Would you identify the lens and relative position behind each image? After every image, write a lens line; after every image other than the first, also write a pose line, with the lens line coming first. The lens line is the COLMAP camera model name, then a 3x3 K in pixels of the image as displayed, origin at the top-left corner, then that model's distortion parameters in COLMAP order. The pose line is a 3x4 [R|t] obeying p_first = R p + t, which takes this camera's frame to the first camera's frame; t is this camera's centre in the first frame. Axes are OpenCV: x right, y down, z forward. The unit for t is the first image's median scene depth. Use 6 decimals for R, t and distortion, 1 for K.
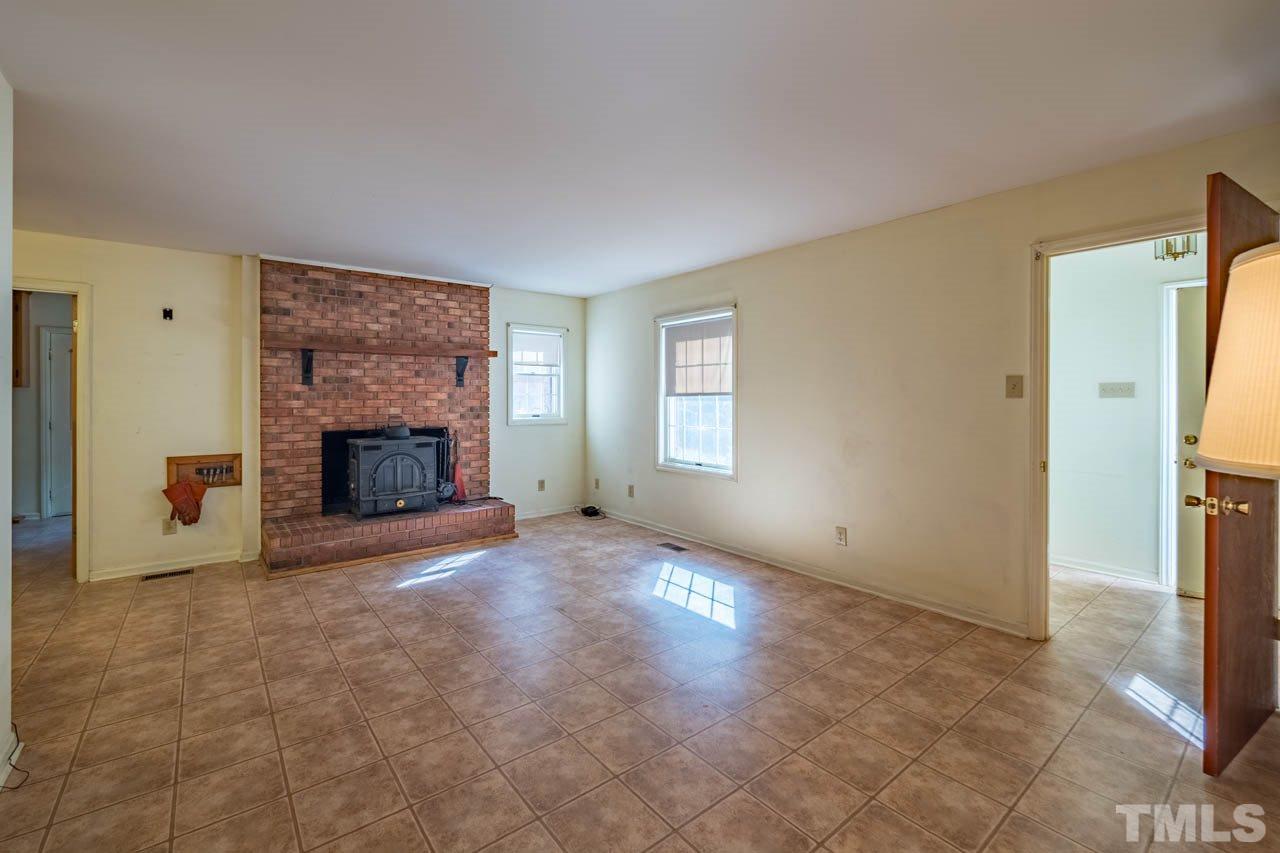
lens RADIAL K [[548.4, 0, 638.2], [0, 548.4, 400.0], [0, 0, 1]] dist [-0.006813, 0.002039]
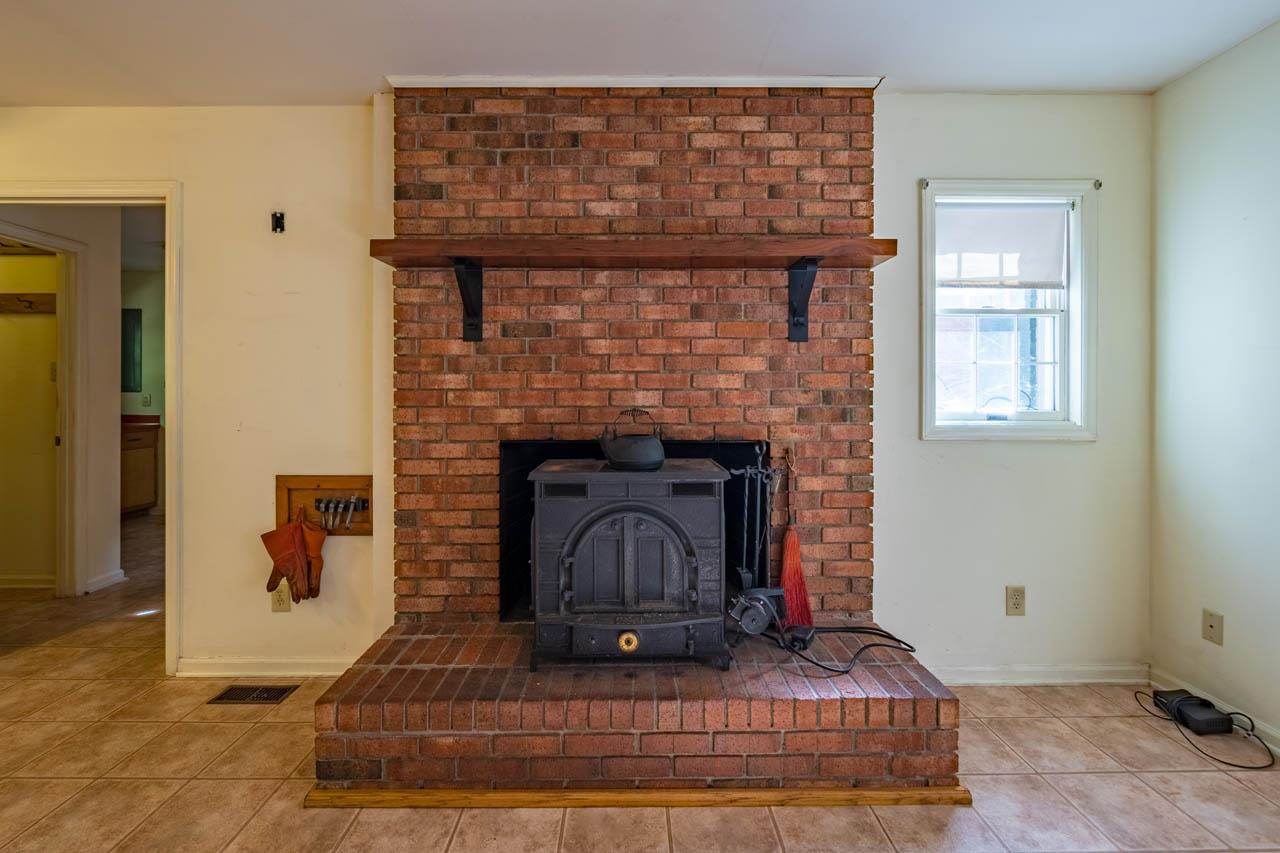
lens RADIAL K [[548.4, 0, 636.4], [0, 548.4, 396.5], [0, 0, 1]] dist [-0.006813, 0.002039]
pose [[0.791956, 0.002002, -0.610576, -0.191821], [-0.003136, 0.999995, -0.000789, 0.019312], [0.610571, 0.002540, 0.791958, 0.675935]]
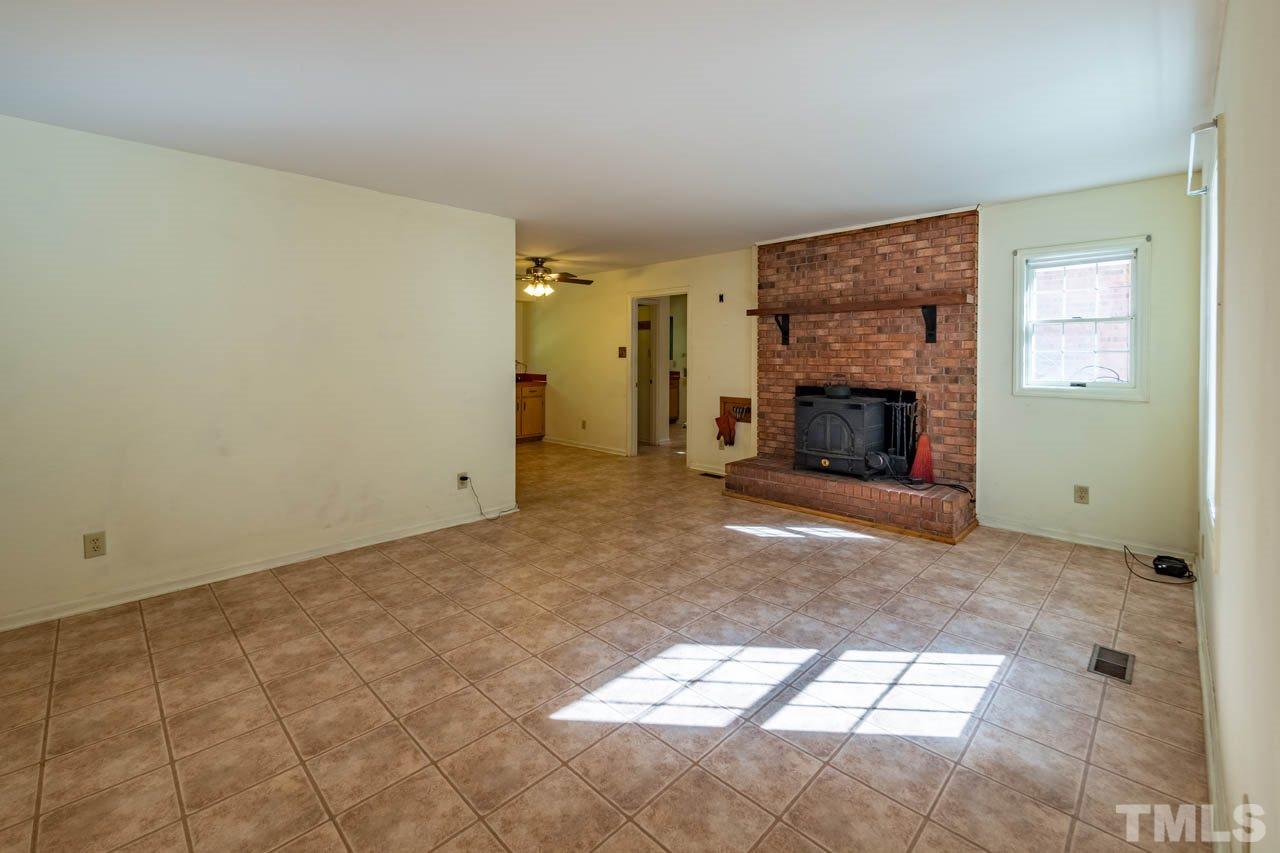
lens RADIAL K [[548.4, 0, 619.8], [0, 548.4, 362.3], [0, 0, 1]] dist [-0.006813, 0.002039]
pose [[0.099488, 0.012310, -0.994963, 0.494088], [-0.004863, 0.999918, 0.011885, -0.002695], [0.995027, 0.003656, 0.099540, 0.508271]]
